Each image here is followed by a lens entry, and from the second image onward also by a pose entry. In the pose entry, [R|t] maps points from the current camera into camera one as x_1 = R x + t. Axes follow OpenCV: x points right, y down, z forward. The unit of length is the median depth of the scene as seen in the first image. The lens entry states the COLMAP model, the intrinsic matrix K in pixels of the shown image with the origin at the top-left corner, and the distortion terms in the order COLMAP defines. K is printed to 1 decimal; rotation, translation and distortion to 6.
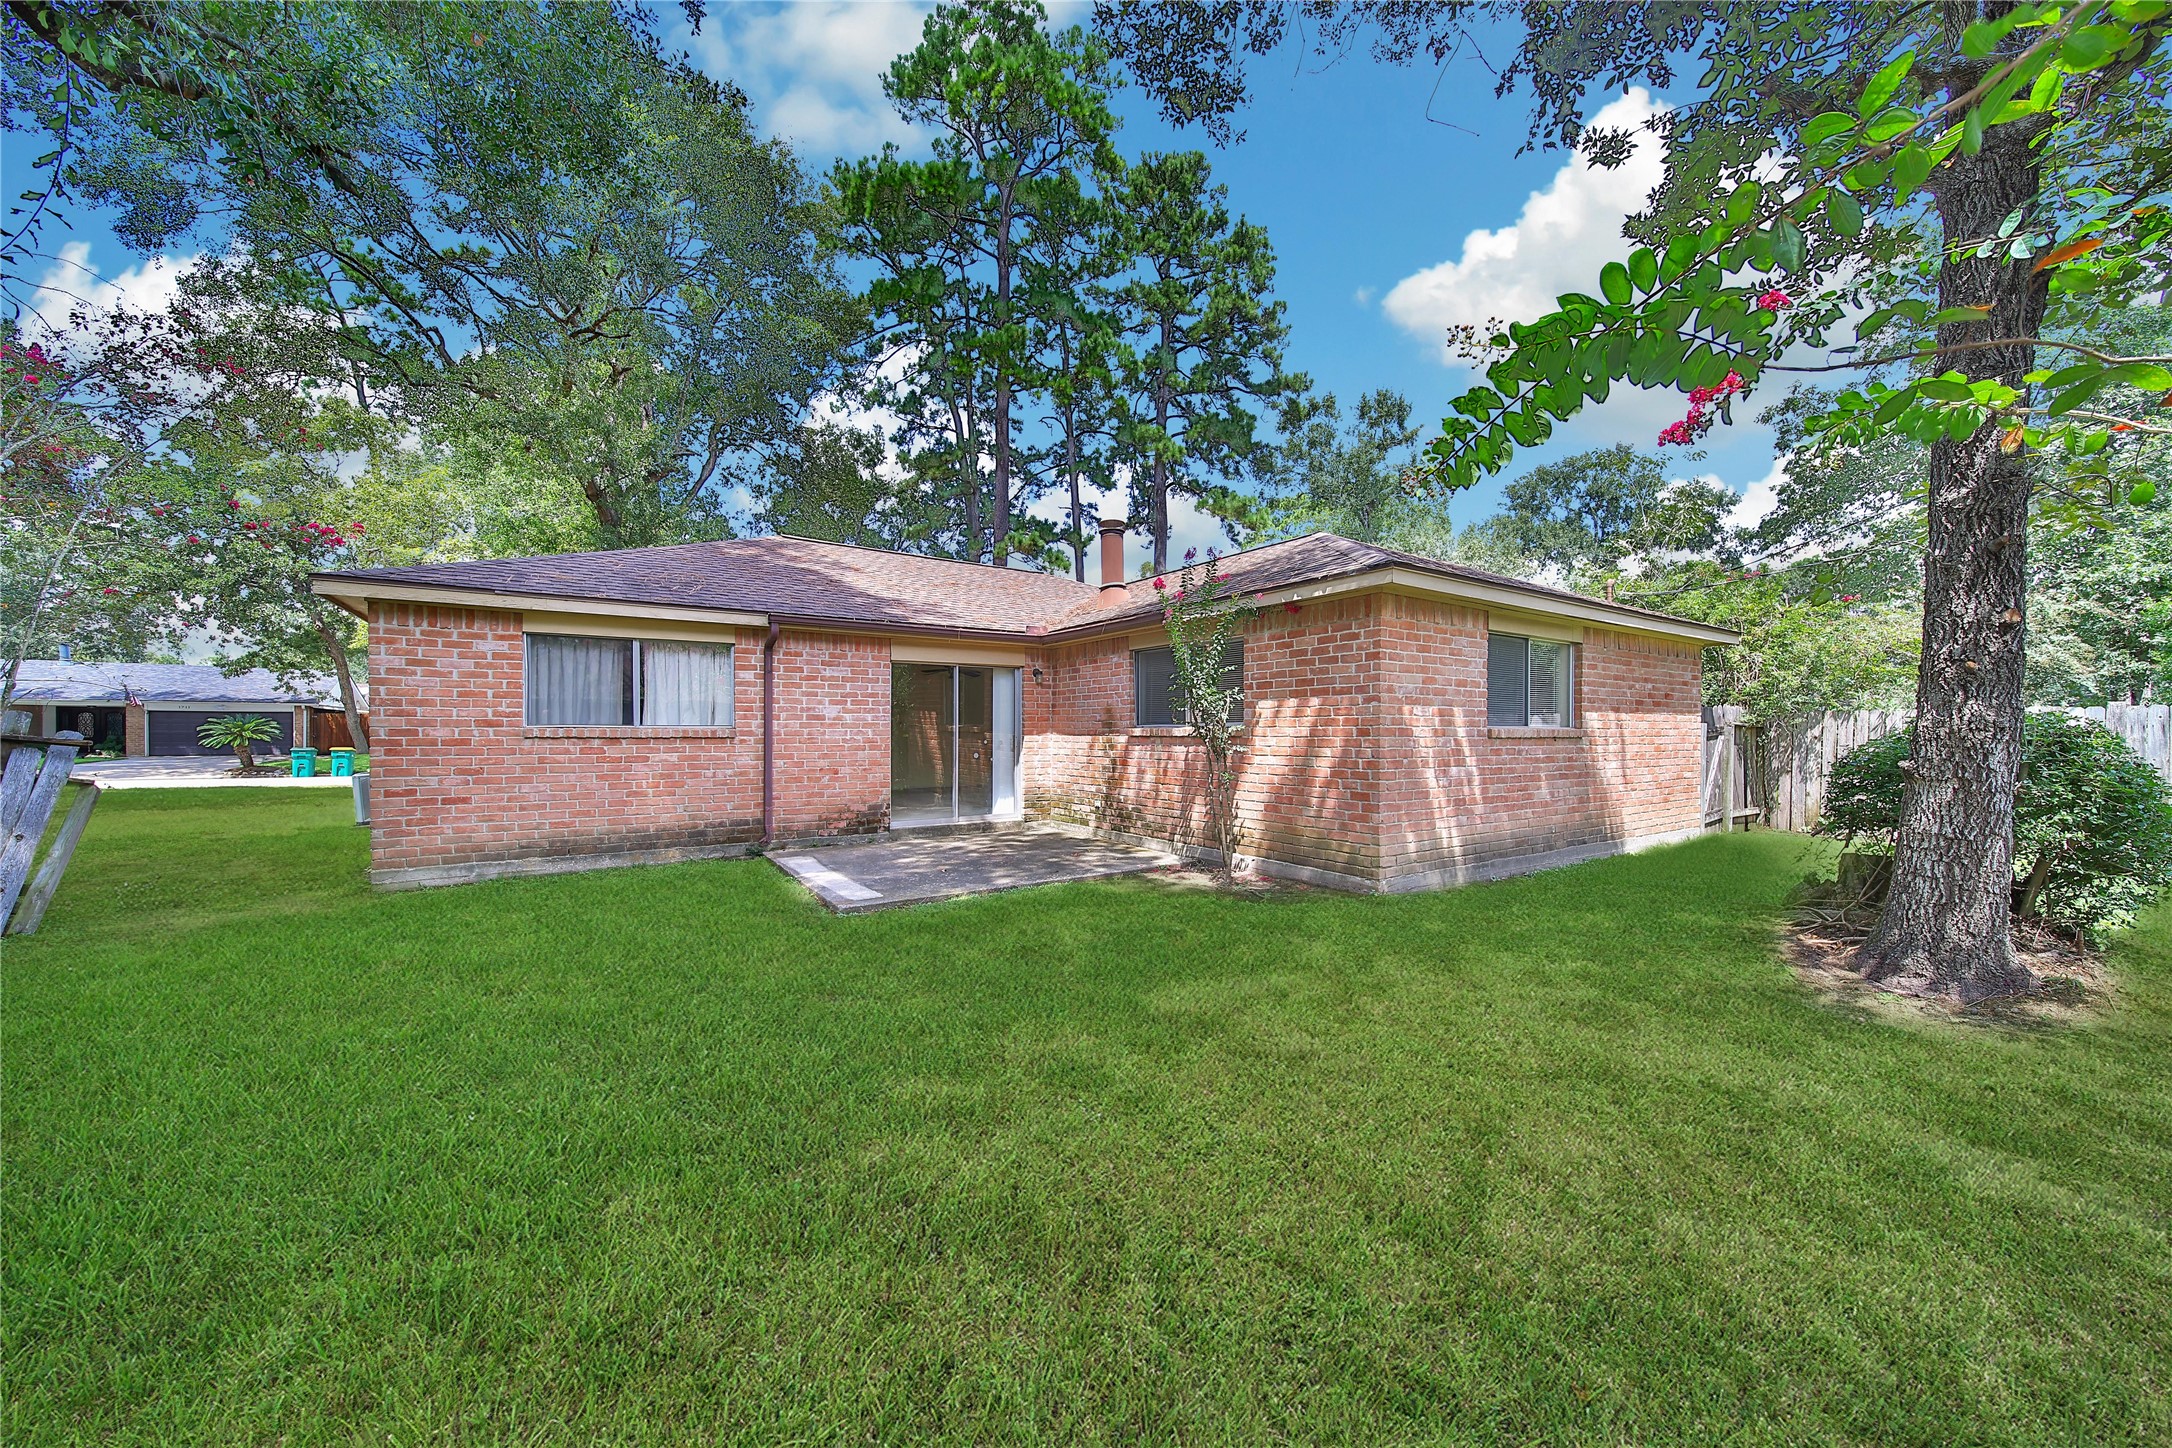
lens RADIAL K [[781.4, 0, 1094.2], [0, 781.4, 708.7], [0, 0, 1]] dist [-0.000576, -0.000208]
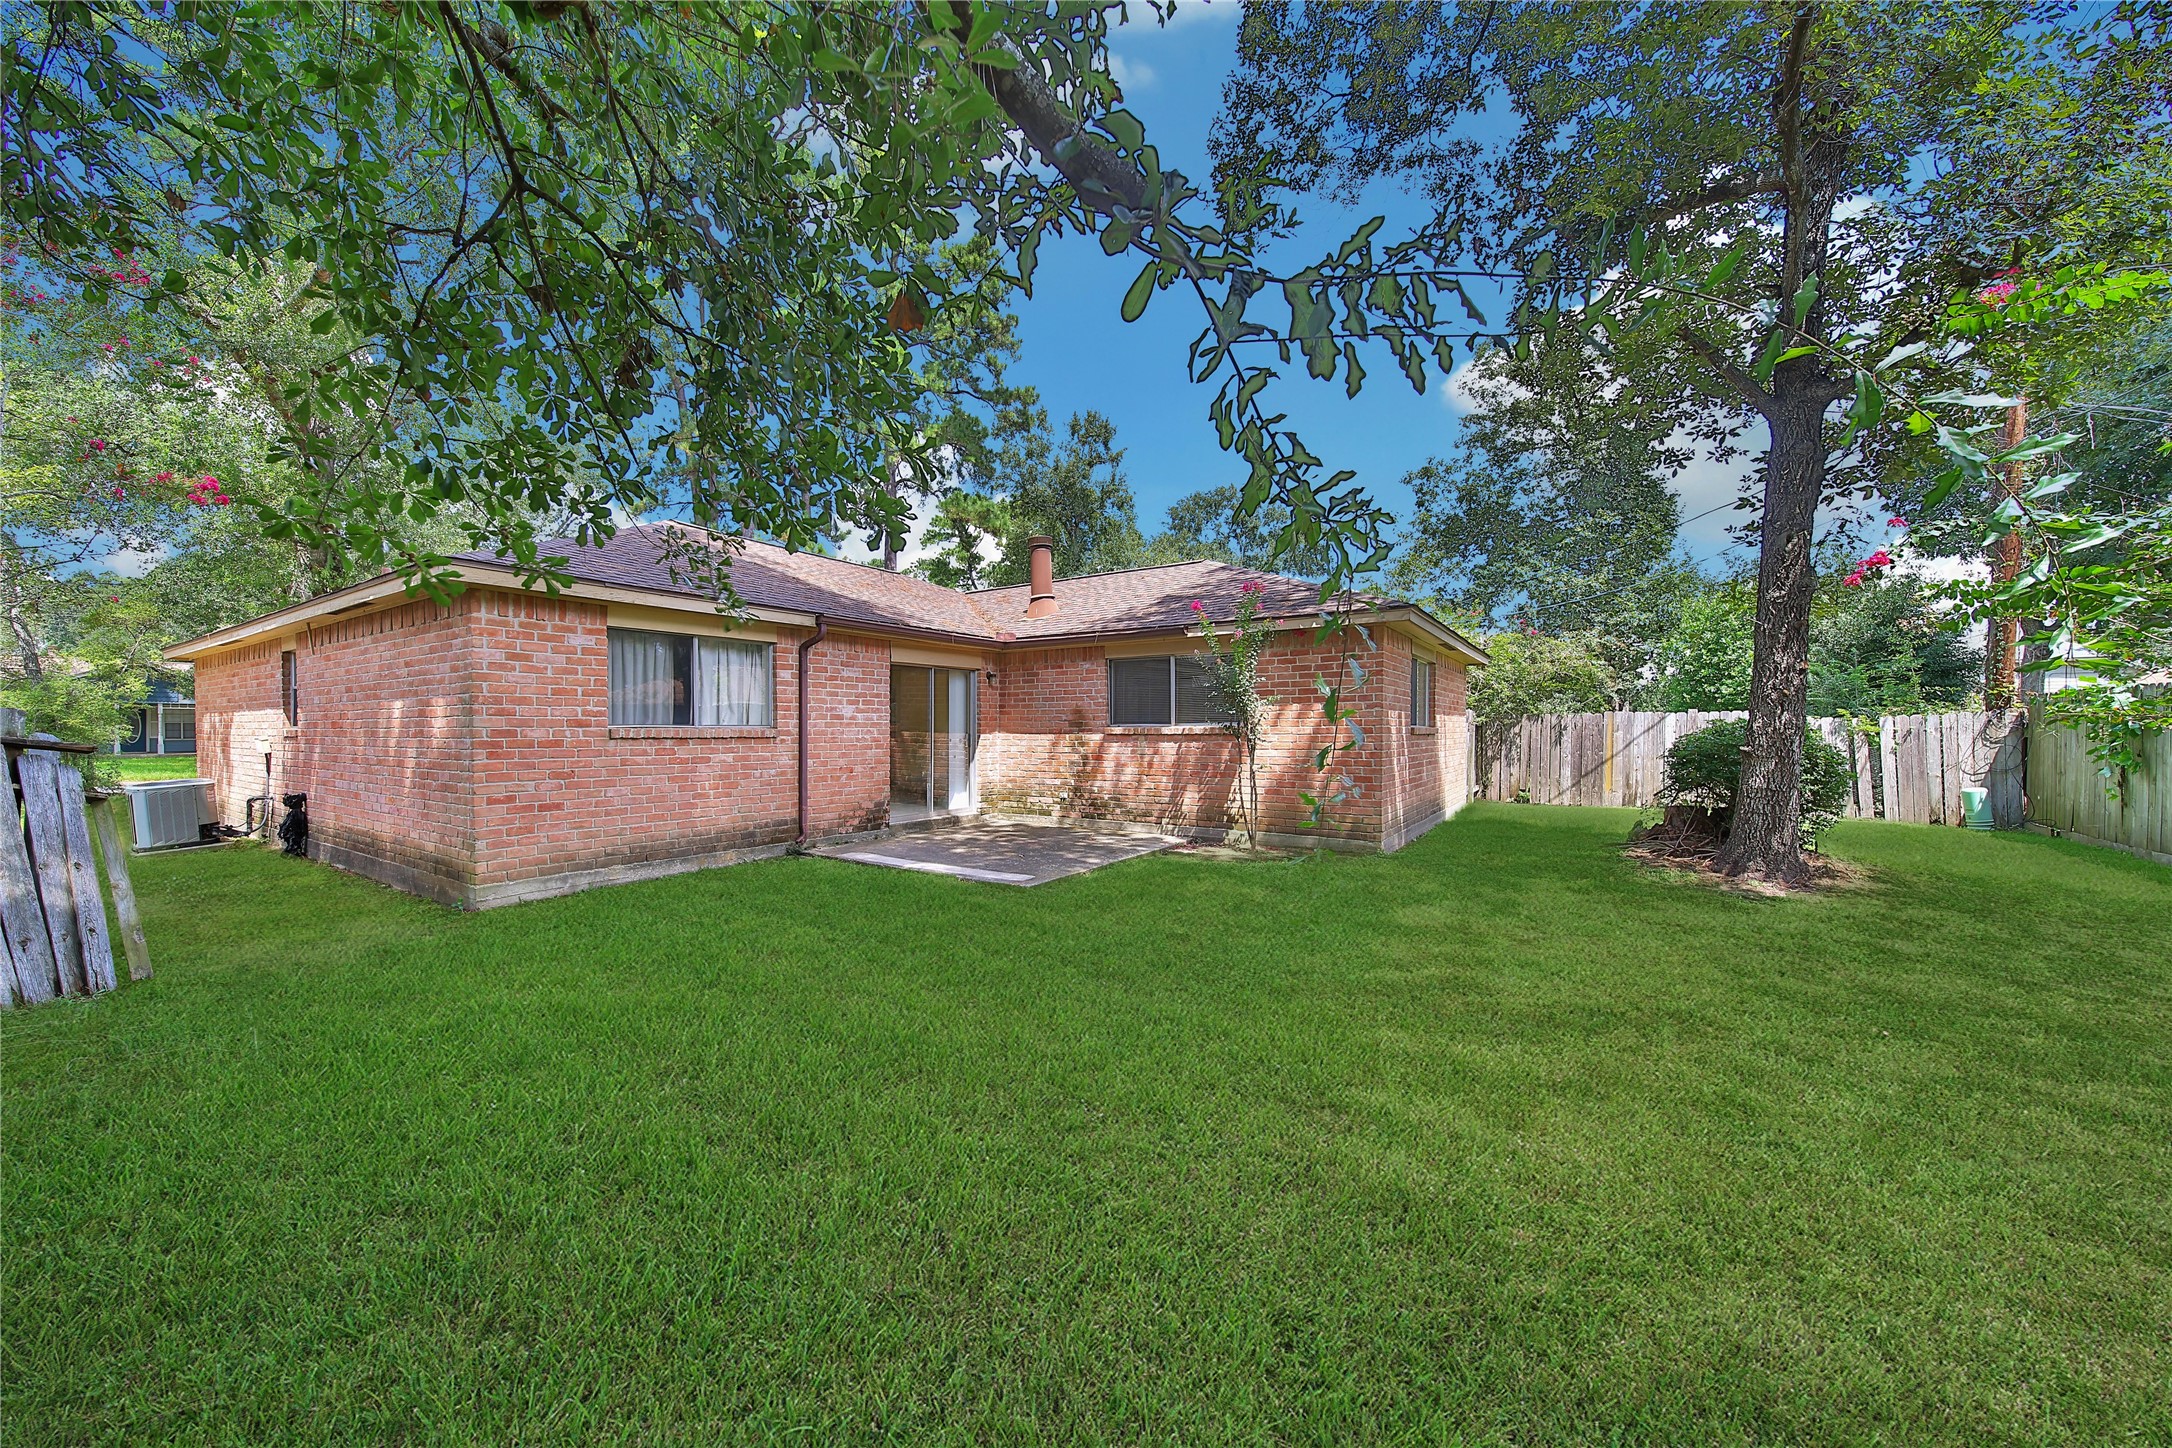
lens RADIAL K [[769.5, 0, 1084.6], [0, 769.5, 709.9], [0, 0, 1]] dist [-0.000005, -0.000027]
pose [[0.944885, 0.006308, 0.327341, -0.419580], [-0.007413, 0.999970, 0.002131, -0.003124], [-0.327318, -0.004440, 0.944904, -0.054658]]
